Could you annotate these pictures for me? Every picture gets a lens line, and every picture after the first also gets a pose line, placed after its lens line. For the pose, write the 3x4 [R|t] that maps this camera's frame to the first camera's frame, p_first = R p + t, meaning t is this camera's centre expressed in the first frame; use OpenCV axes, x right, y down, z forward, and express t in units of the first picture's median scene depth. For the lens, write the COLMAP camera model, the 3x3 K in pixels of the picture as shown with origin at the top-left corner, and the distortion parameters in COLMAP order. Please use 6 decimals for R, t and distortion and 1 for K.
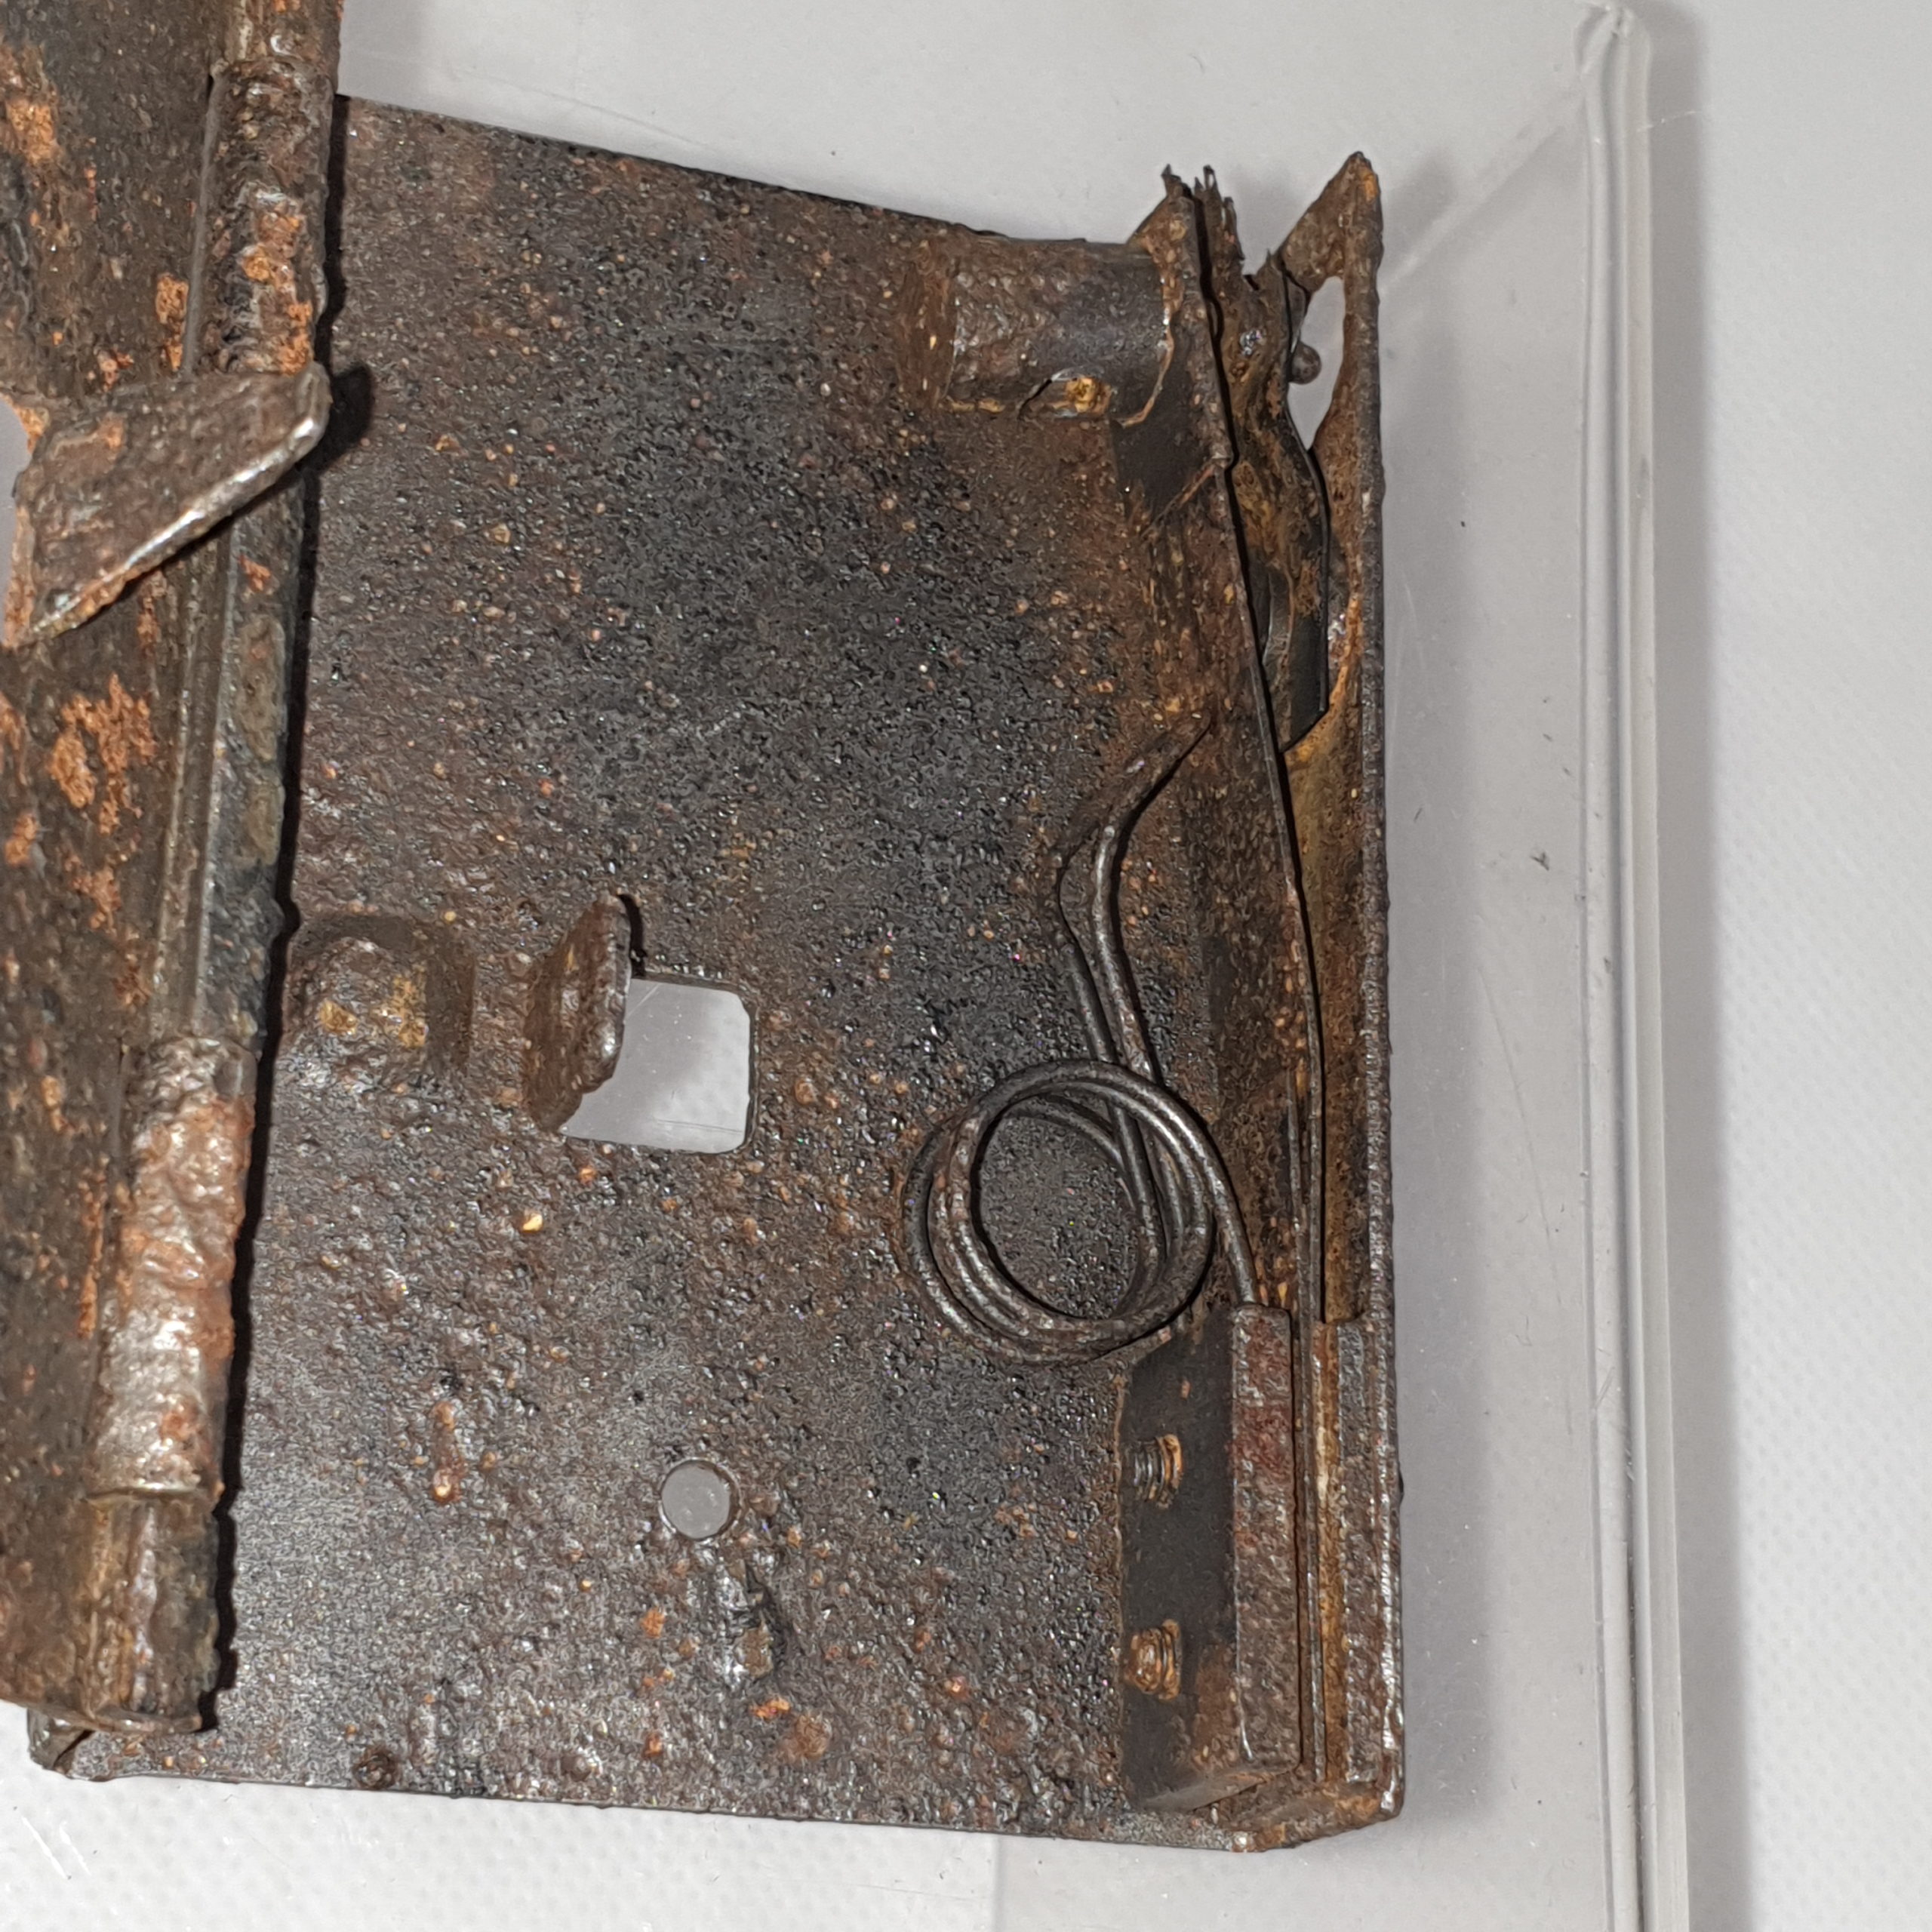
lens RADIAL K [[3984.6, 0, 981.8], [0, 3984.6, 988.8], [0, 0, 1]] dist [0.369019, -2.064064]
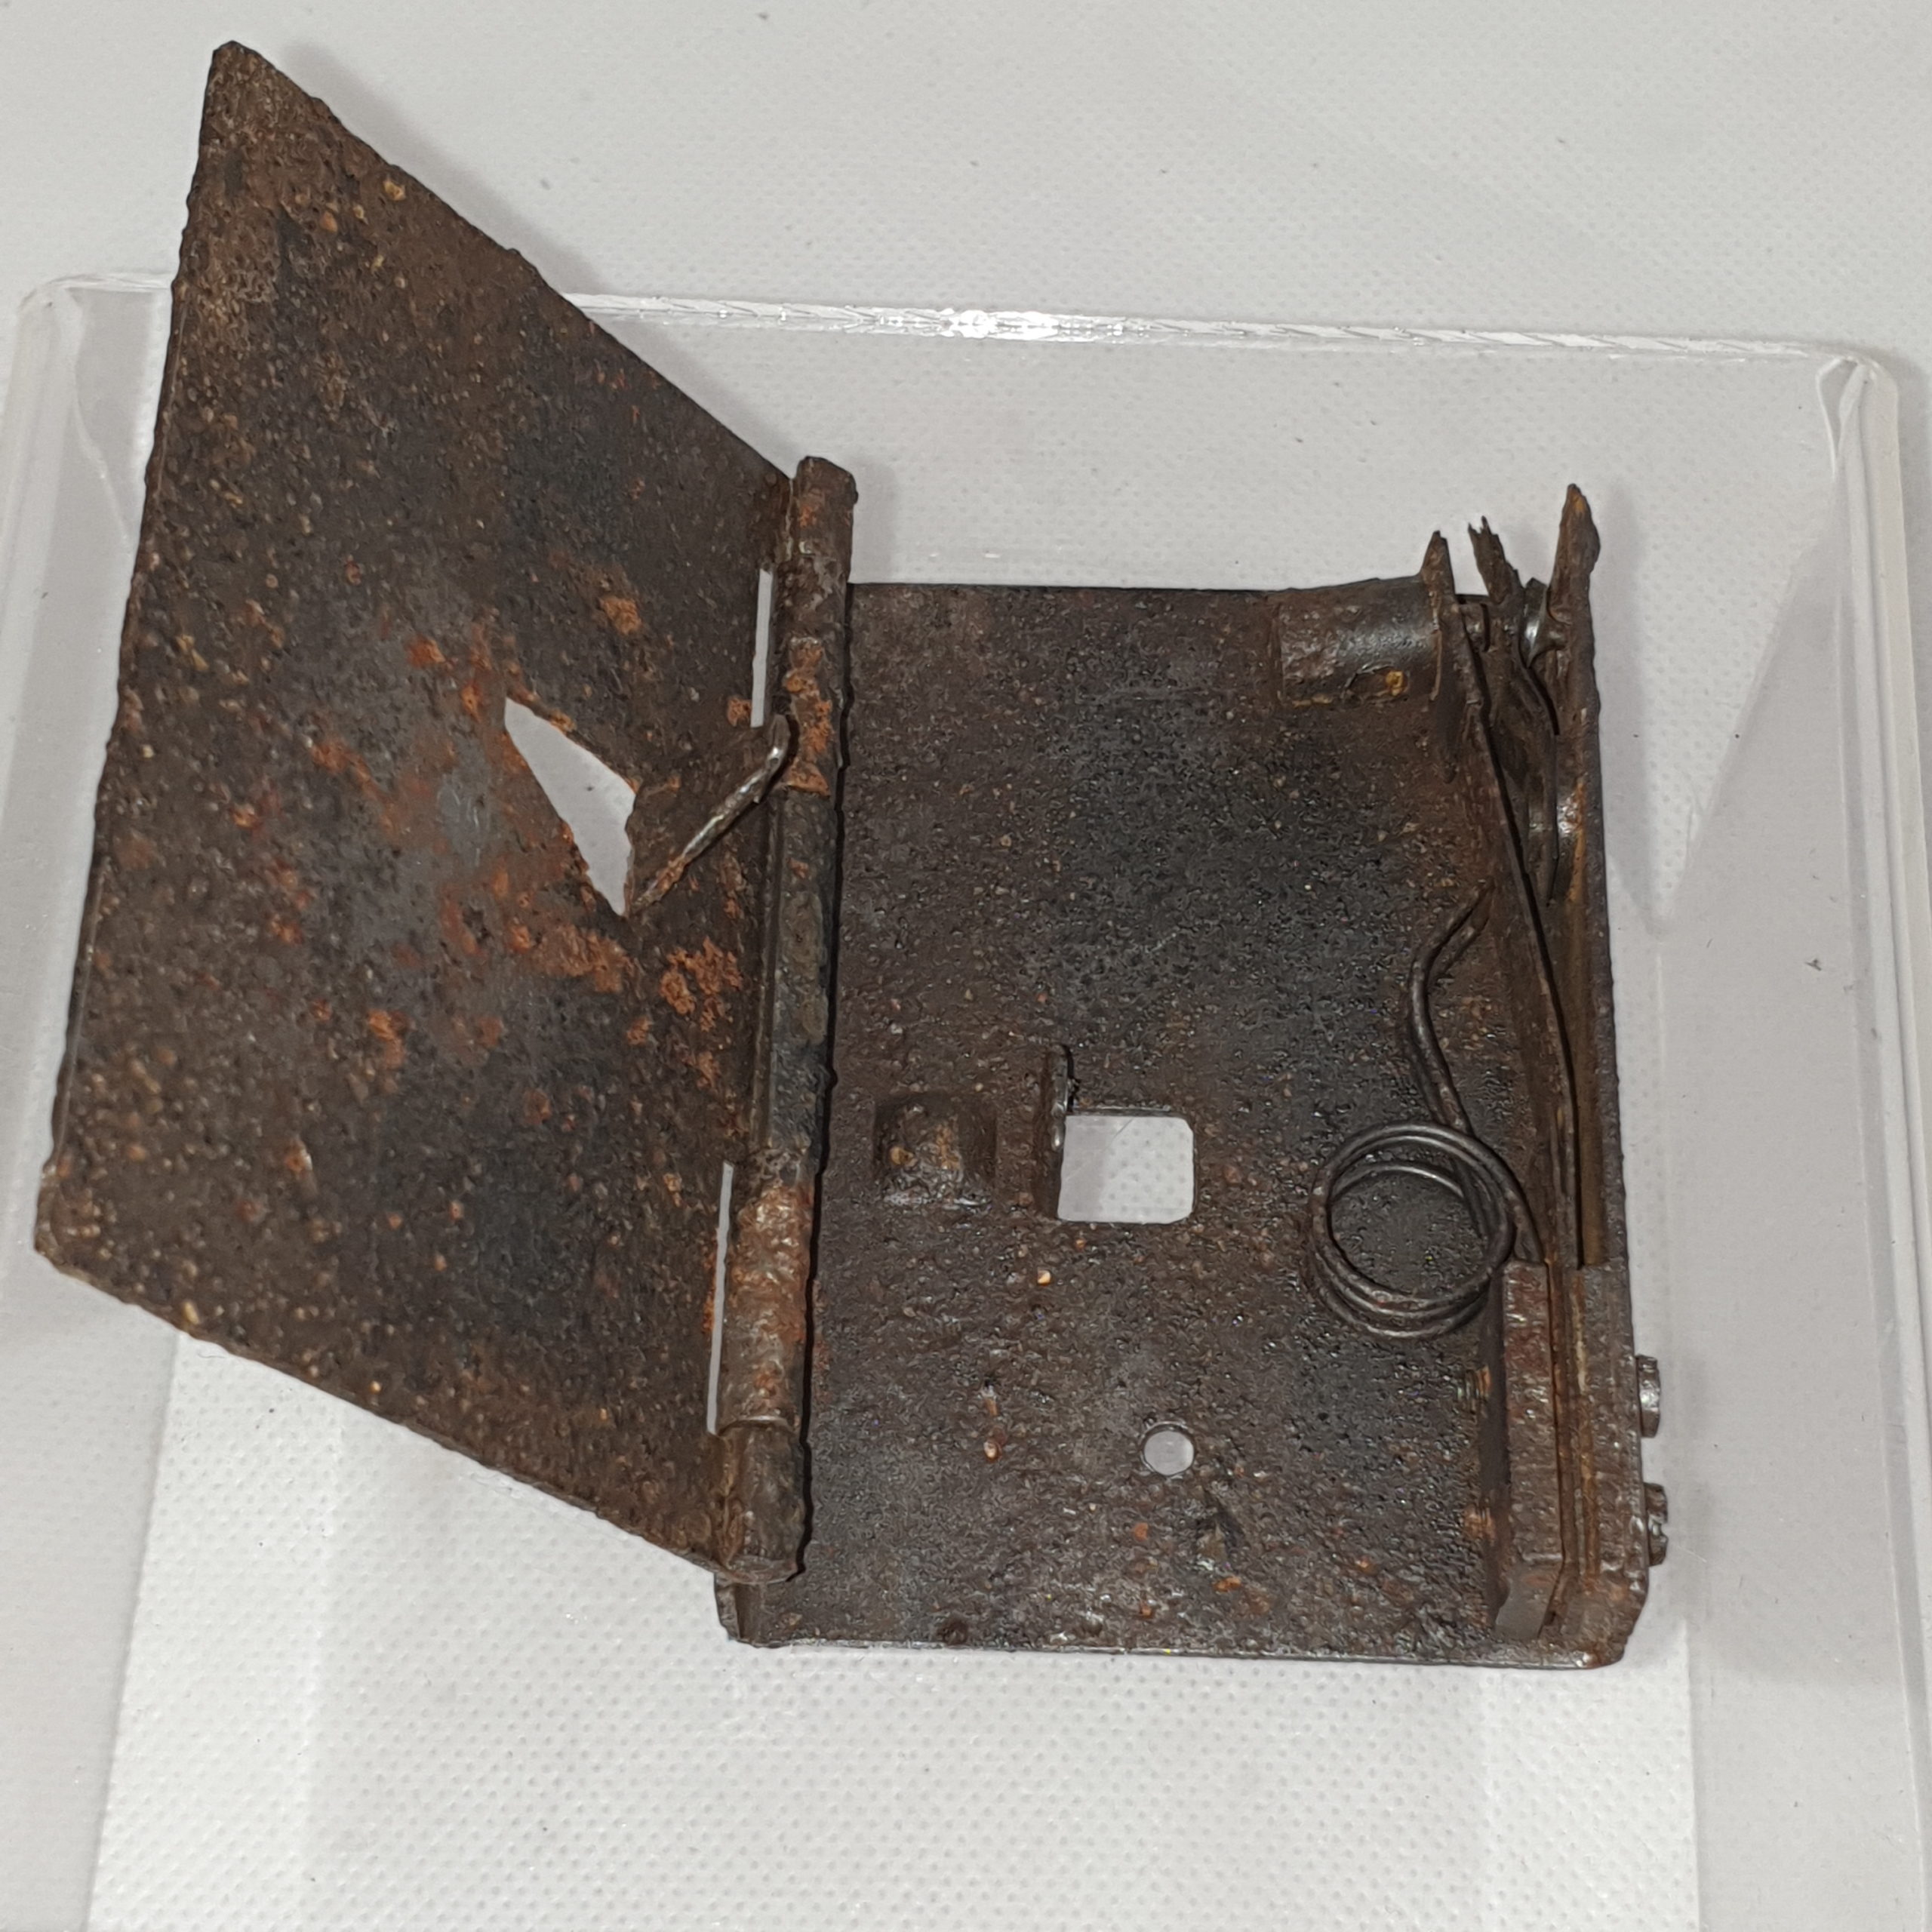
lens RADIAL K [[3984.6, 0, 981.8], [0, 3984.6, 988.8], [0, 0, 1]] dist [0.369019, -2.064064]
pose [[0.938769, -0.158011, -0.306178, 0.336900], [0.106447, 0.978177, -0.178434, 0.216413], [0.327691, 0.134917, 0.935102, -0.400357]]
